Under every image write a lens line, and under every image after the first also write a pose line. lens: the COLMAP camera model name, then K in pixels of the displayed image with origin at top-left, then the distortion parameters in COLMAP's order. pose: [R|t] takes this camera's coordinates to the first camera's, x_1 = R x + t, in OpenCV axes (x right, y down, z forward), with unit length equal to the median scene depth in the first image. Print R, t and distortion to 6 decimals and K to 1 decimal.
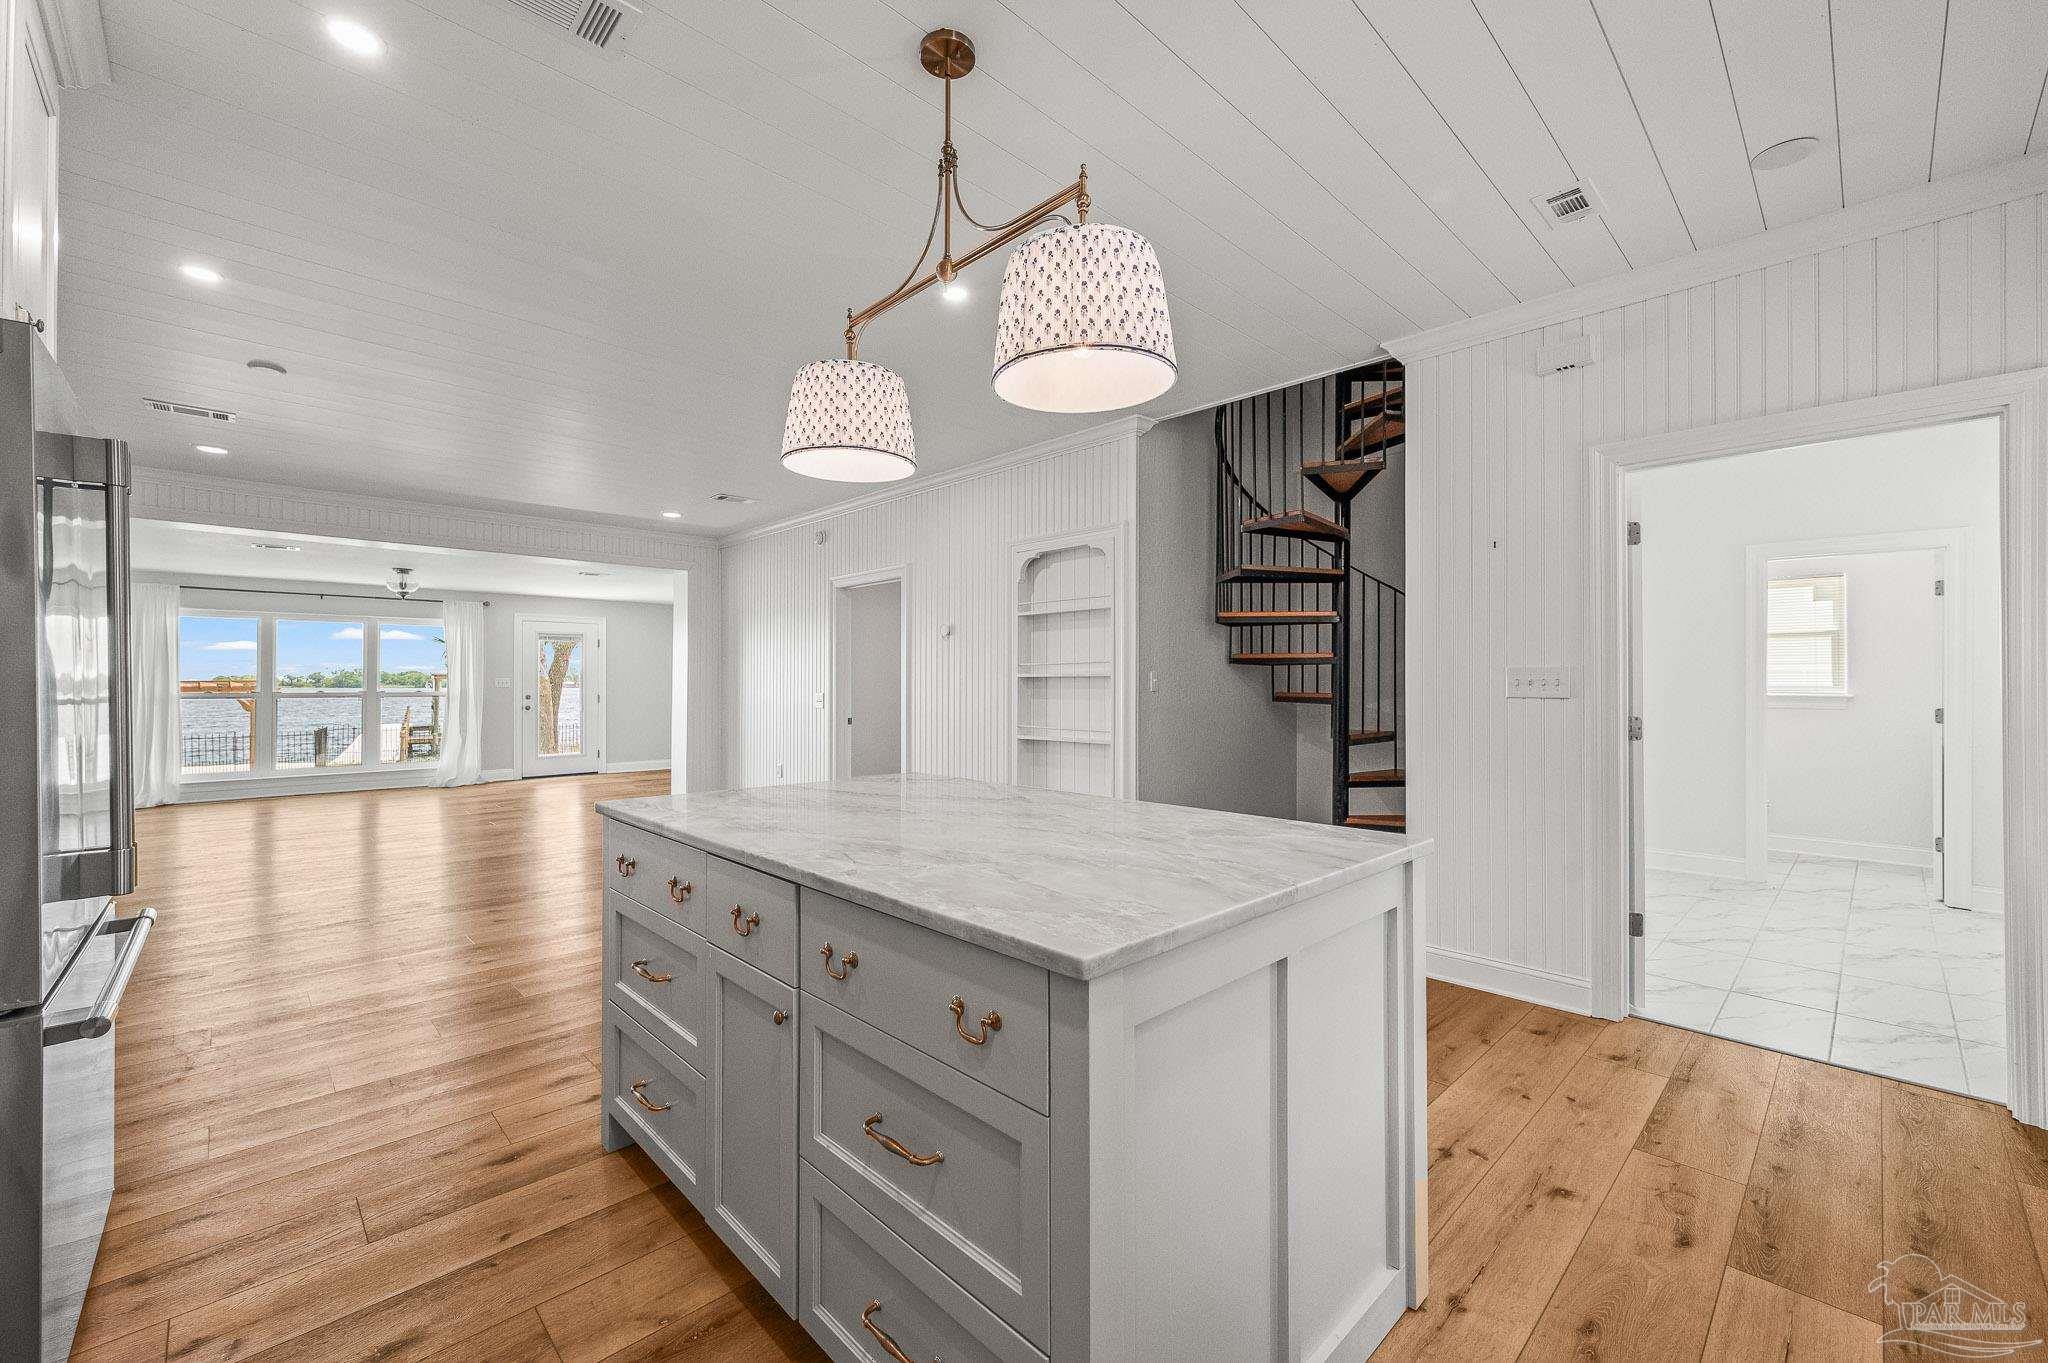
lens RADIAL K [[830.1, 0, 1023.7], [0, 830.1, 682.0], [0, 0, 1]] dist [-0.000236, 0.000264]
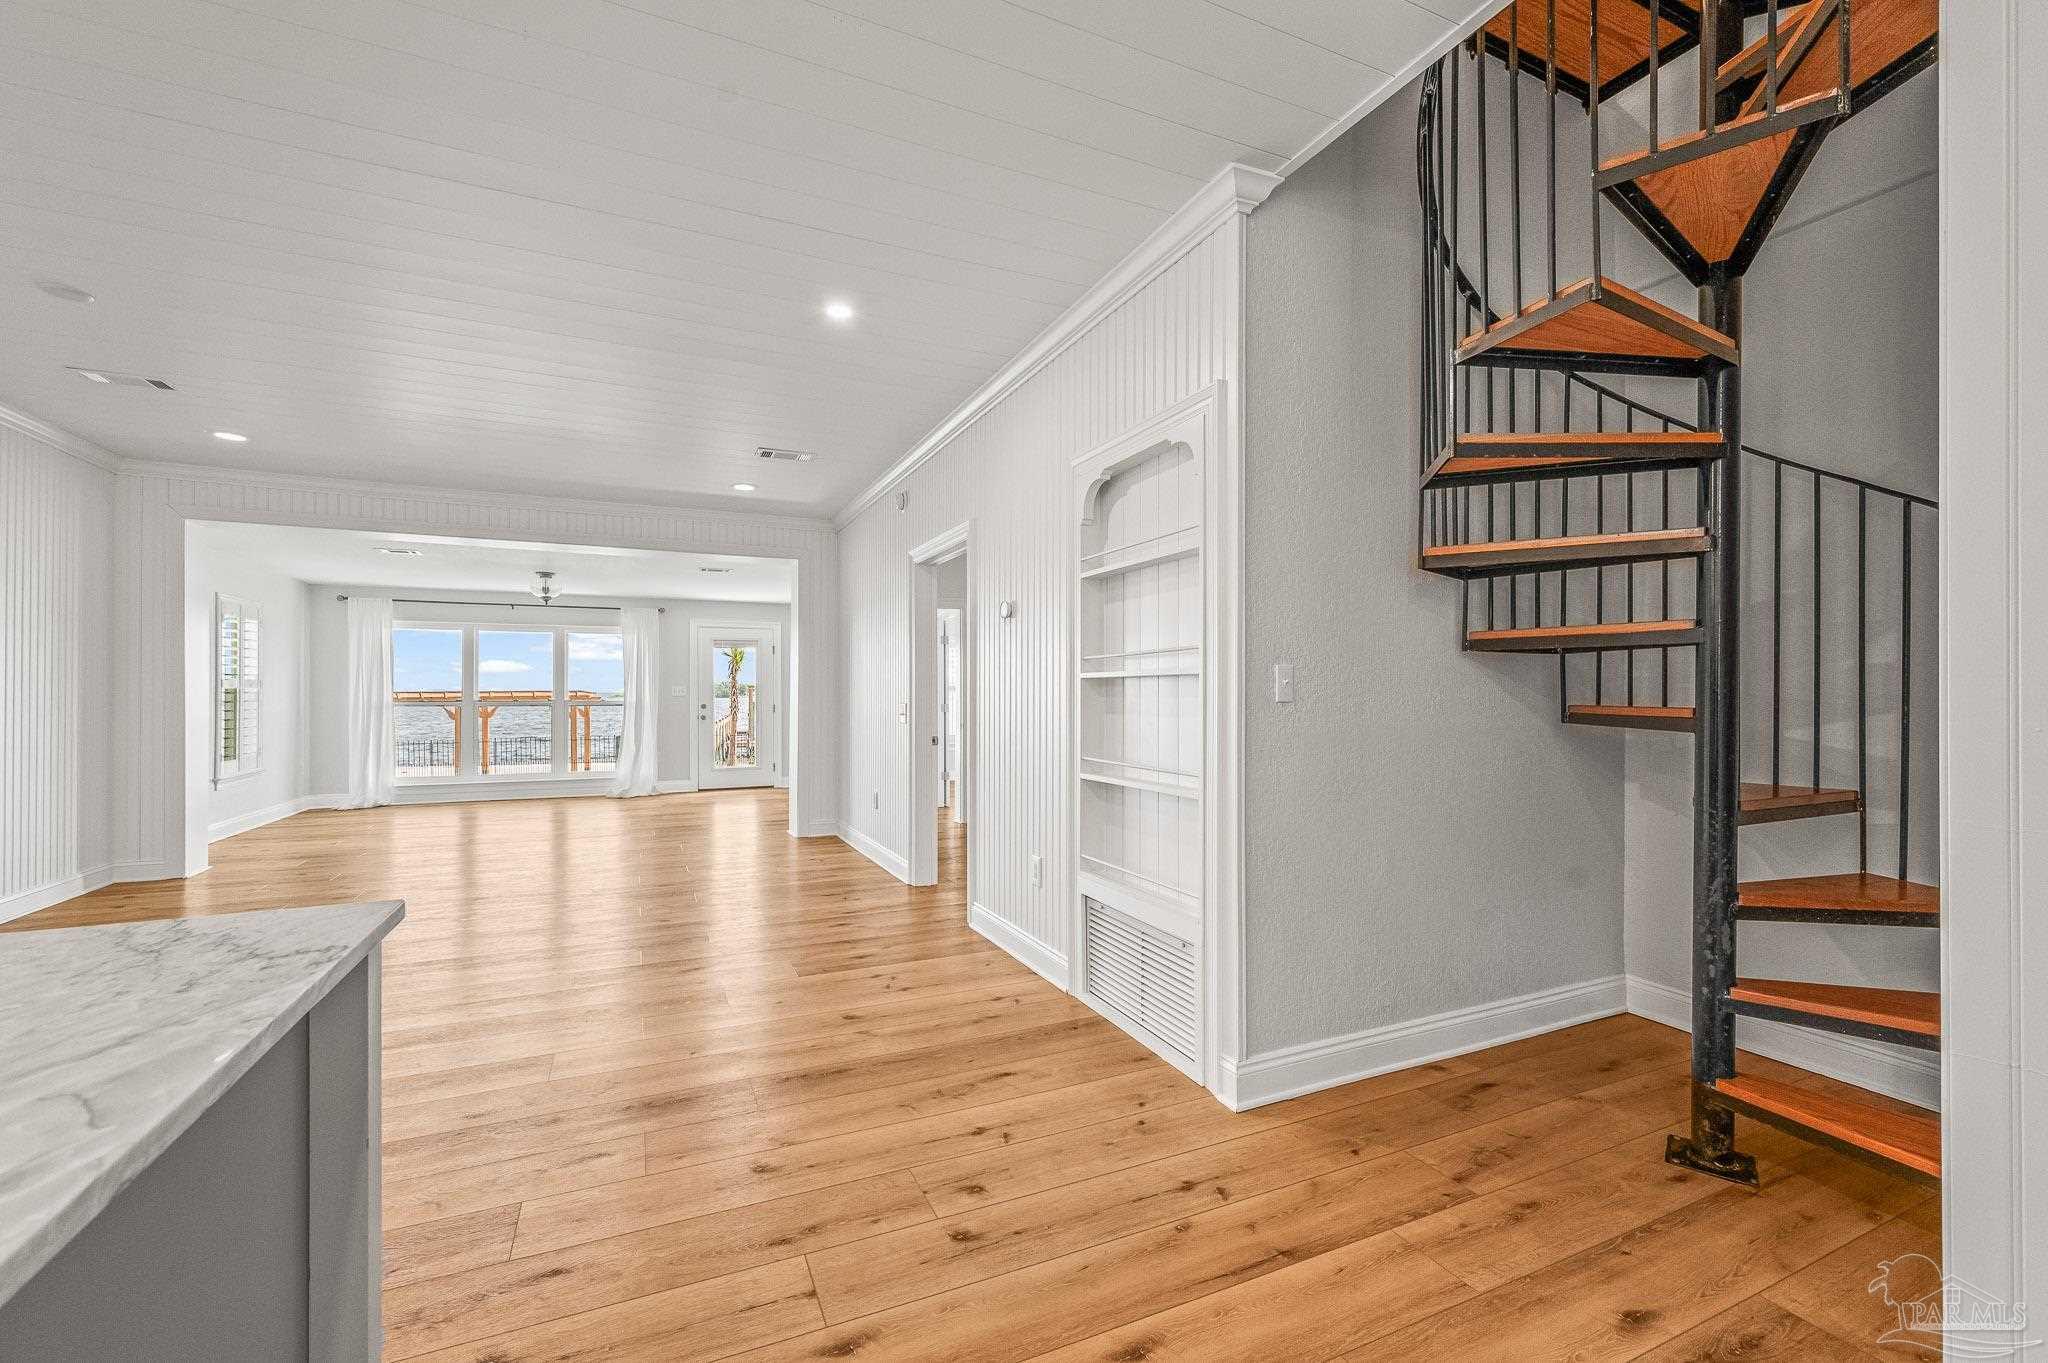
lens RADIAL K [[846.2, 0, 1023.7], [0, 846.2, 694.0], [0, 0, 1]] dist [-0.003148, -0.000400]
pose [[0.941531, 0.000767, -0.336924, 0.161265], [-0.000403, 0.999999, 0.001150, 0.005168], [0.336925, -0.000947, 0.941531, 0.389387]]
